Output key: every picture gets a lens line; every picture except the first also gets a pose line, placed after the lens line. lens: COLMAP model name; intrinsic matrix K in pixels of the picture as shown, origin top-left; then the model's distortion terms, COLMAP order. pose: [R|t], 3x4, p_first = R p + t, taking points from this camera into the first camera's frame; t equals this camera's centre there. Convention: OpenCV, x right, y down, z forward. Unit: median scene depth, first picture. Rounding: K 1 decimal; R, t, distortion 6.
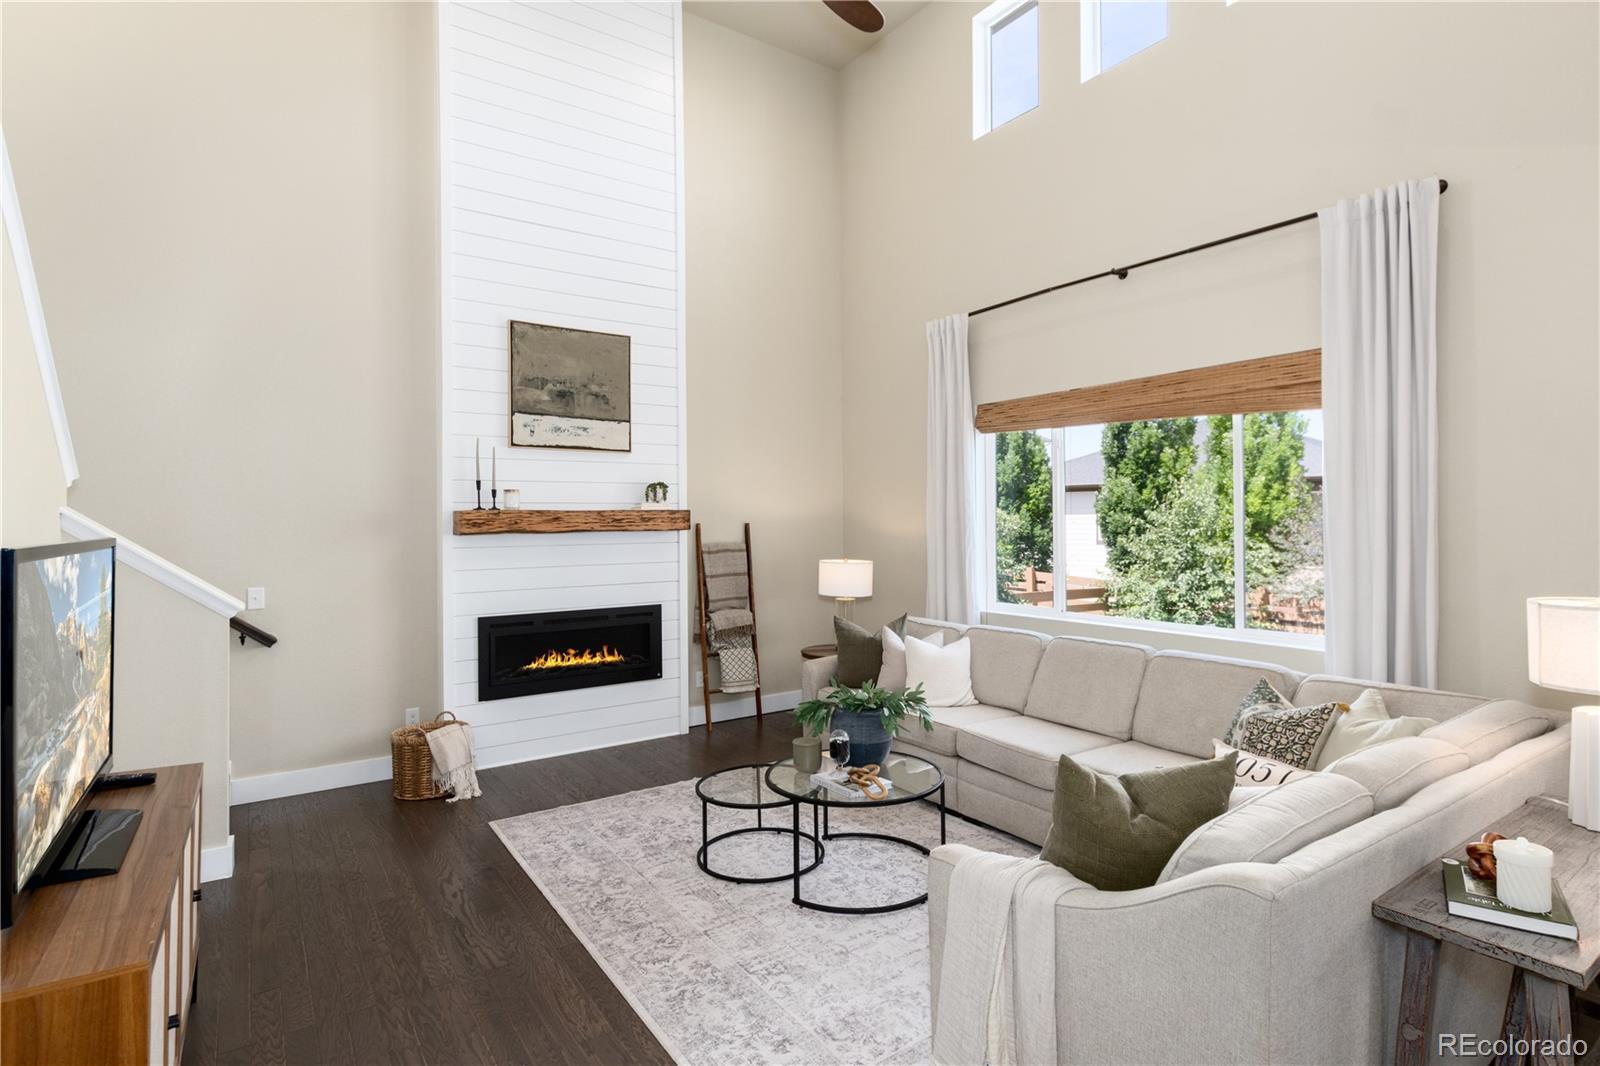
lens RADIAL K [[793.6, 0, 823.6], [0, 793.6, 527.7], [0, 0, 1]] dist [-0.005678, 0.003812]
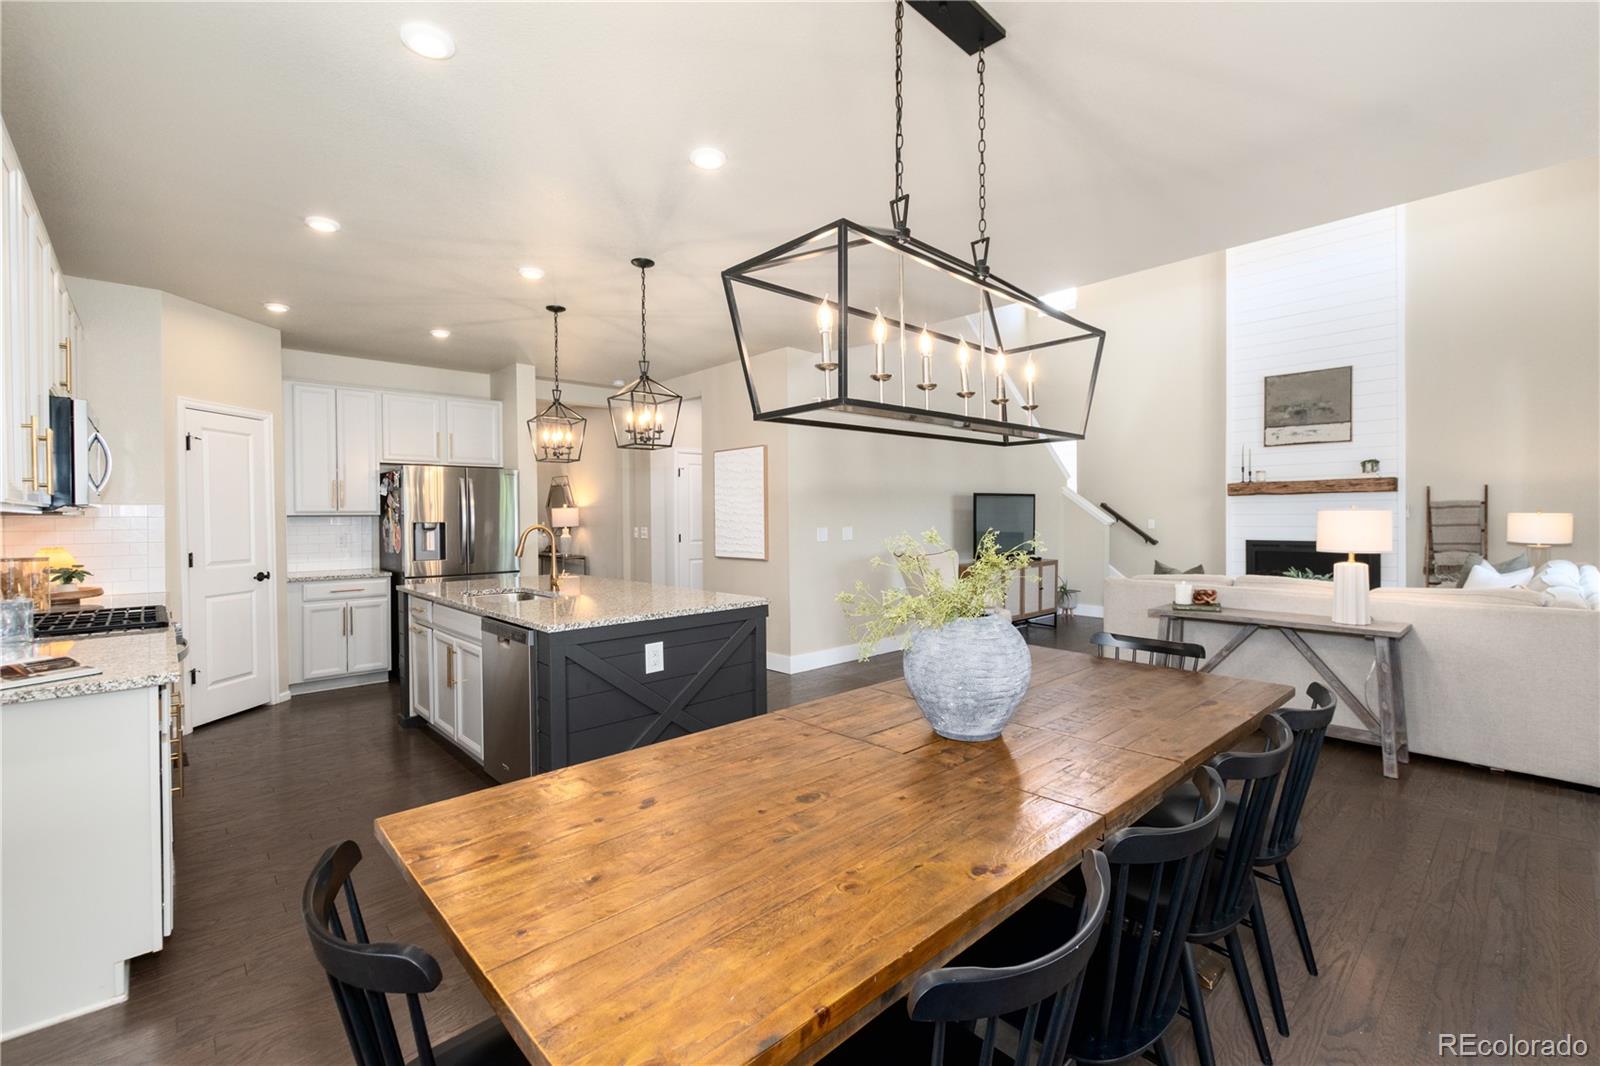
lens RADIAL K [[698.7, 0, 817.1], [0, 698.7, 524.3], [0, 0, 1]] dist [-0.001011, 0.000699]
pose [[0.137313, 0.019238, -0.990341, 1.049913], [0.001665, 0.999805, 0.019653, 0.041081], [0.990526, -0.004348, 0.137255, -0.230588]]
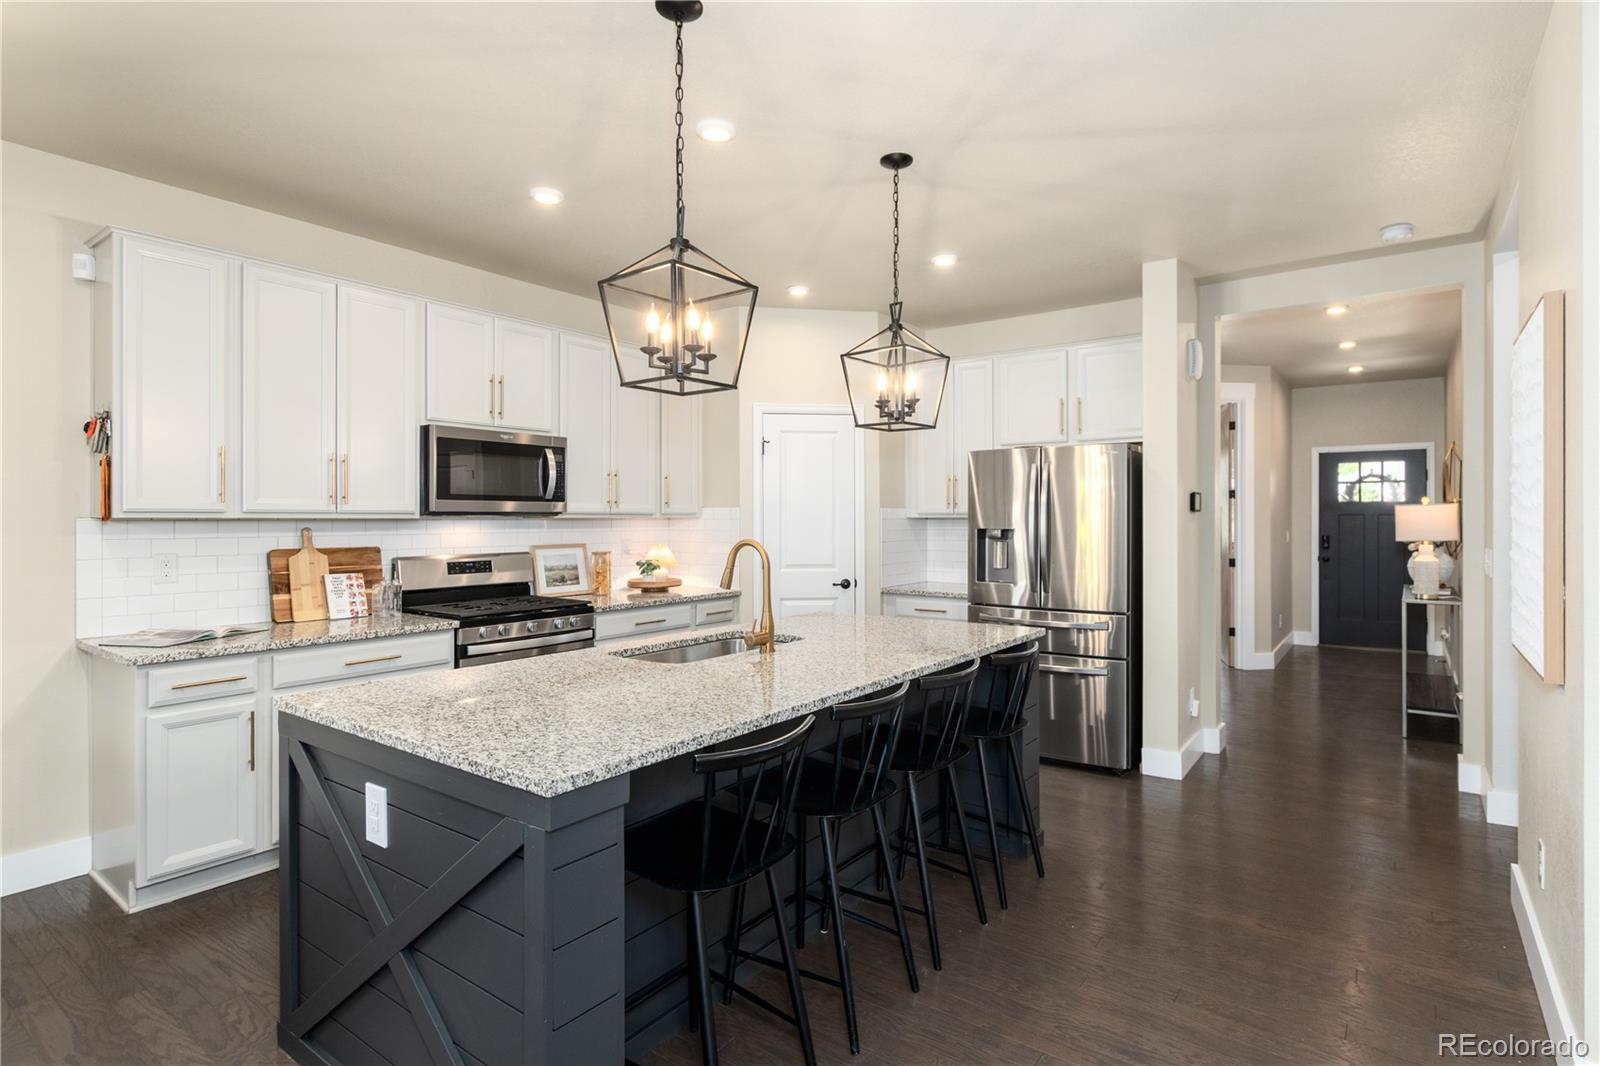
lens RADIAL K [[793.6, 0, 799.5], [0, 793.6, 515.3], [0, 0, 1]] dist [-0.005678, 0.003812]
pose [[-0.955541, 0.006784, -0.294780, 0.353269], [0.004691, 0.999959, 0.007807, 0.034817], [0.294821, 0.006077, -0.955533, 0.084809]]
